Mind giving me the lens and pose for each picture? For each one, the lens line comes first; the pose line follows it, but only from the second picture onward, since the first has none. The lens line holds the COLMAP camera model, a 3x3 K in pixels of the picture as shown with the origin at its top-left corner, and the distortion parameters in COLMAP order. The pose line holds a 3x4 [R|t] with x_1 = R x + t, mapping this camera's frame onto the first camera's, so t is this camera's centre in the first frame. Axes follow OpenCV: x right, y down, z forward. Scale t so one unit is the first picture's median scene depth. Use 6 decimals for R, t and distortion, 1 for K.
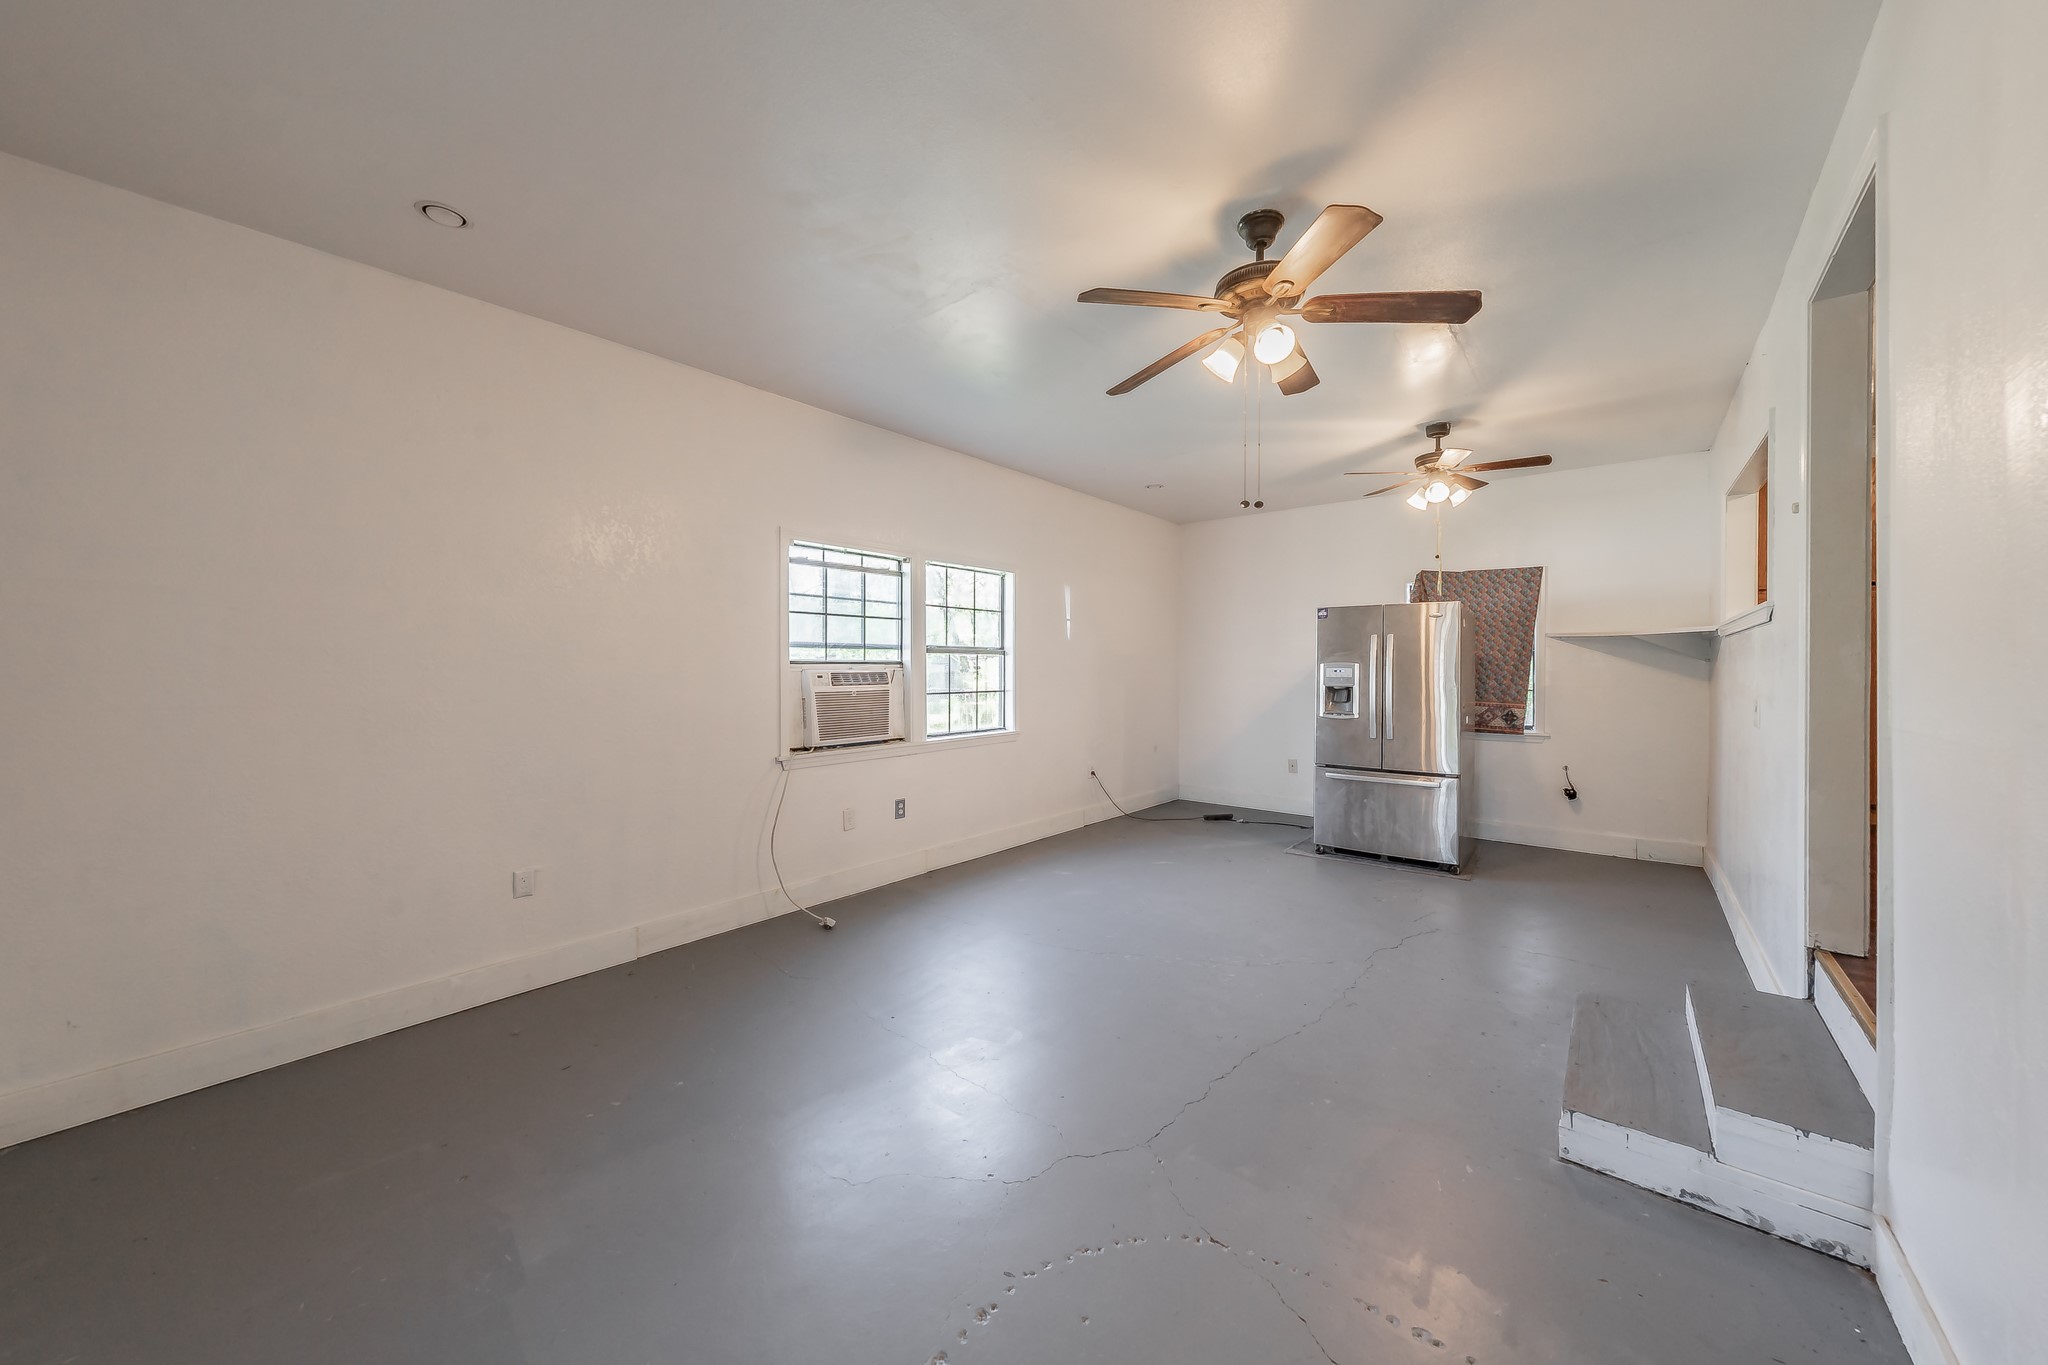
lens RADIAL K [[724.1, 0, 1024.2], [0, 724.1, 675.1], [0, 0, 1]] dist [-0.002596, -0.000371]
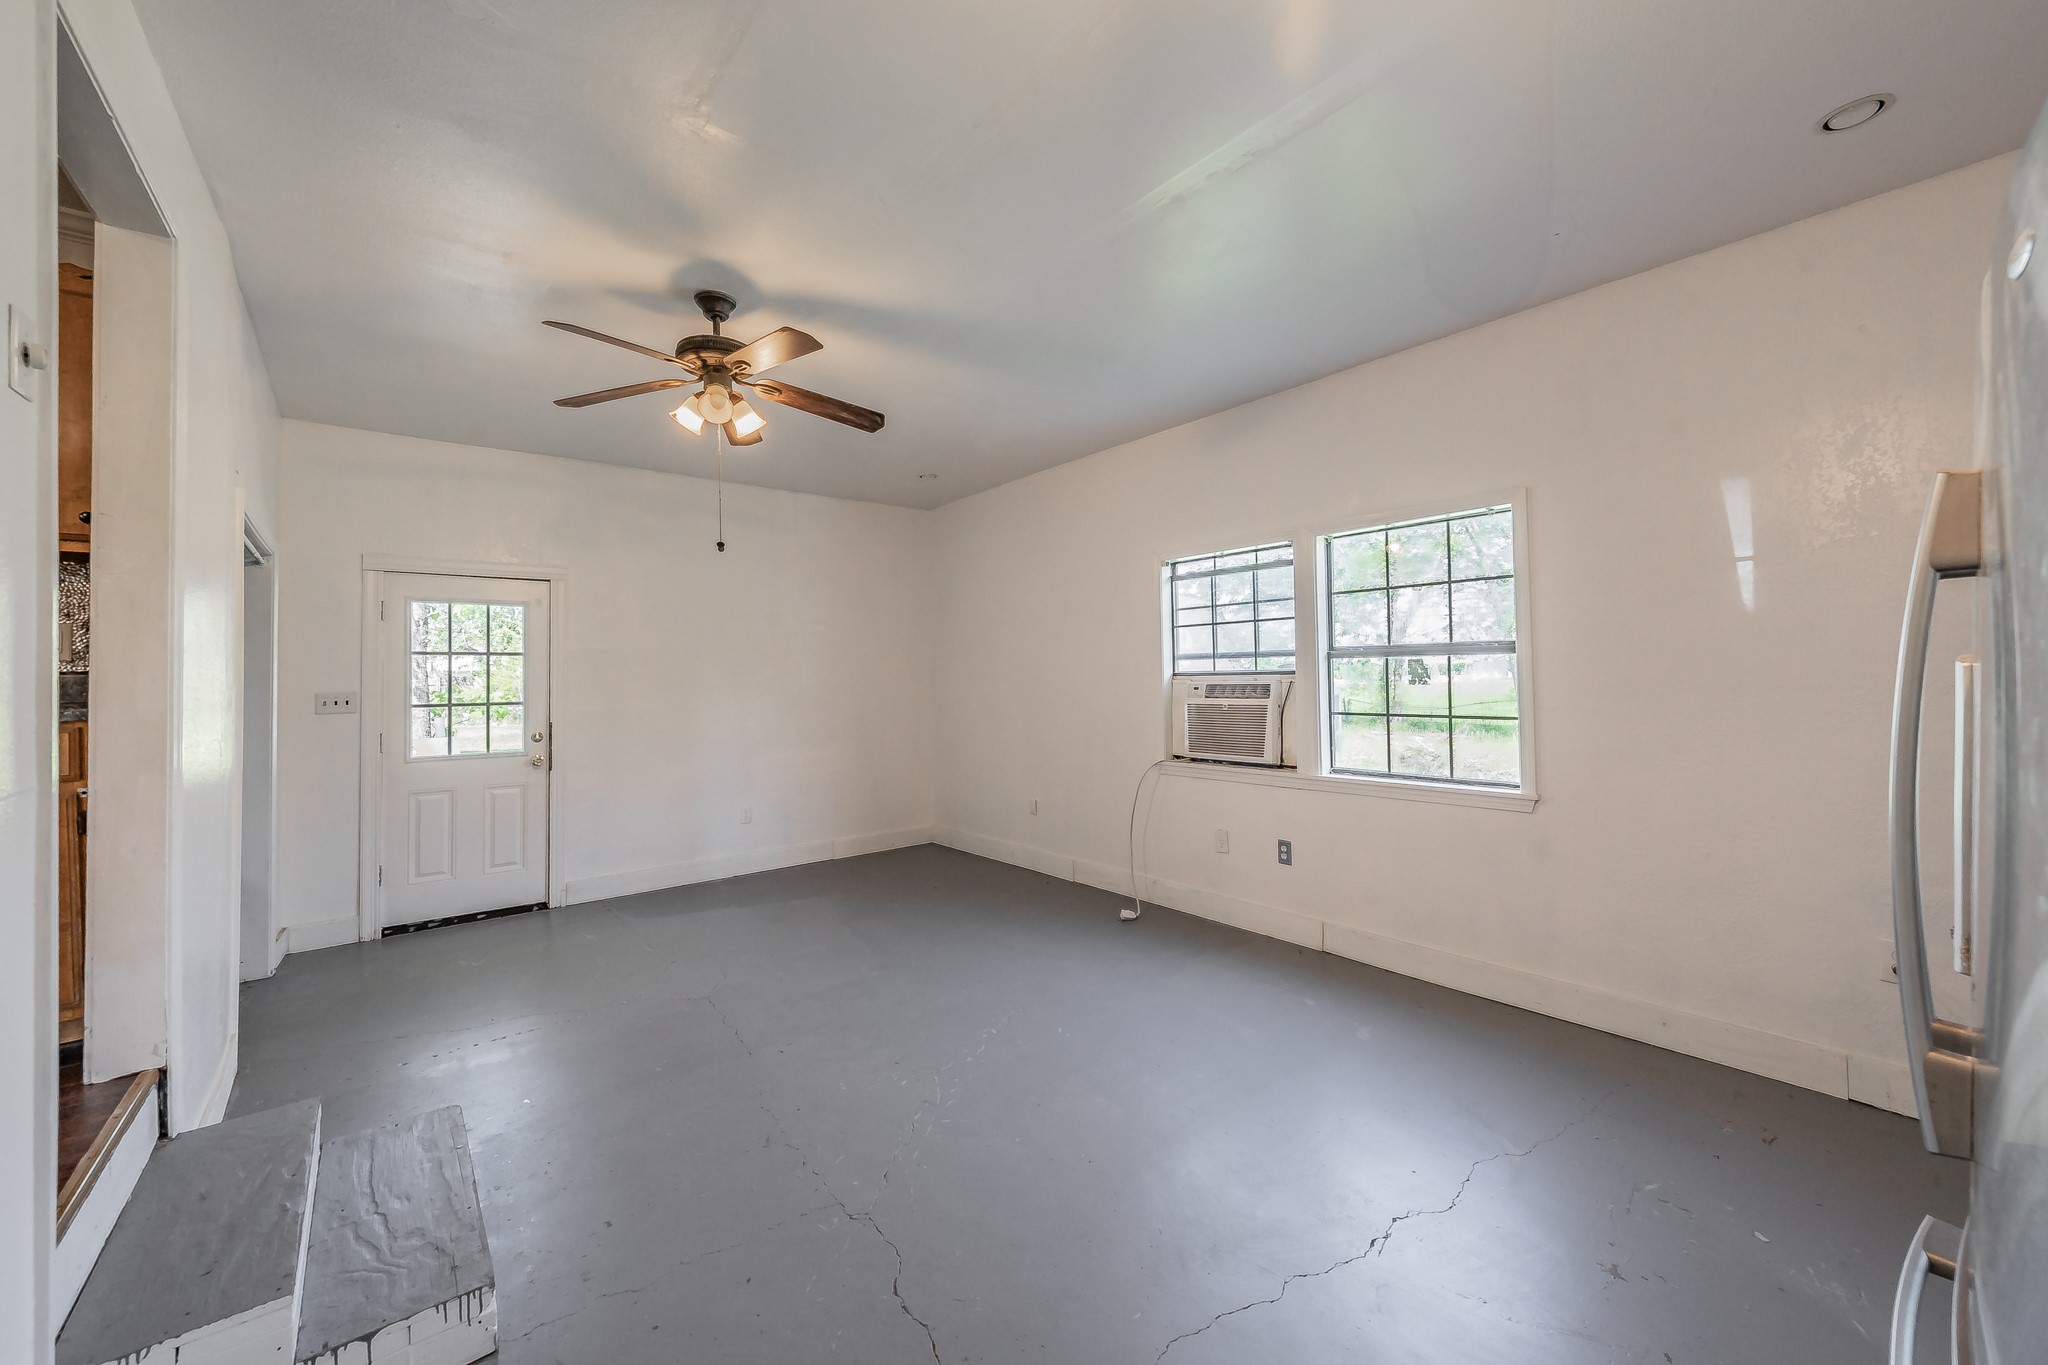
lens RADIAL K [[754.6, 0, 1024.2], [0, 754.6, 681.1], [0, 0, 1]] dist [0.001367, -0.000237]
pose [[-0.168688, 0.004729, -0.985658, 0.731494], [0.000122, 0.999989, 0.004777, -0.011664], [0.985670, 0.000685, -0.168686, 0.879915]]
